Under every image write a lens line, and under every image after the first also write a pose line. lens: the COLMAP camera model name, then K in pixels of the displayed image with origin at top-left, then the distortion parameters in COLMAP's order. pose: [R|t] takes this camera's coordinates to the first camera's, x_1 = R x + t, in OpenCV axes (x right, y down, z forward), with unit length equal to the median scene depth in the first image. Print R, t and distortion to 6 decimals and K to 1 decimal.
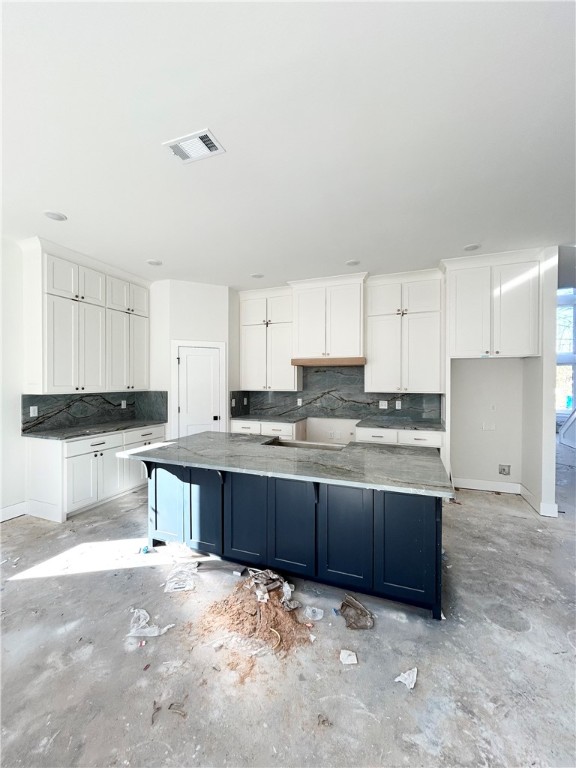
lens RADIAL K [[311.2, 0, 288.4], [0, 311.2, 383.5], [0, 0, 1]] dist [-0.001368, -0.000092]
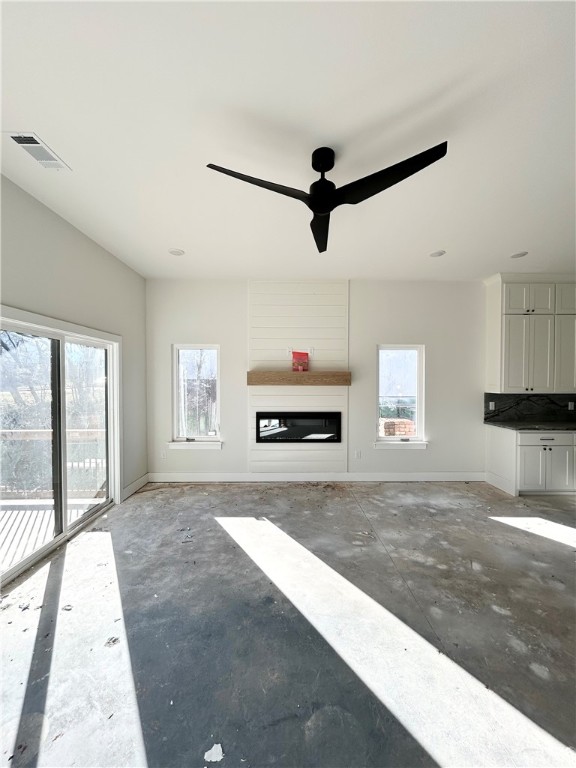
lens RADIAL K [[311.2, 0, 287.6], [0, 311.2, 384.6], [0, 0, 1]] dist [-0.001368, -0.000092]
pose [[0.379021, 0.013868, -0.925284, 0.070260], [-0.007054, 0.999902, 0.012097, -0.009835], [0.925361, 0.001942, 0.379082, -0.306017]]
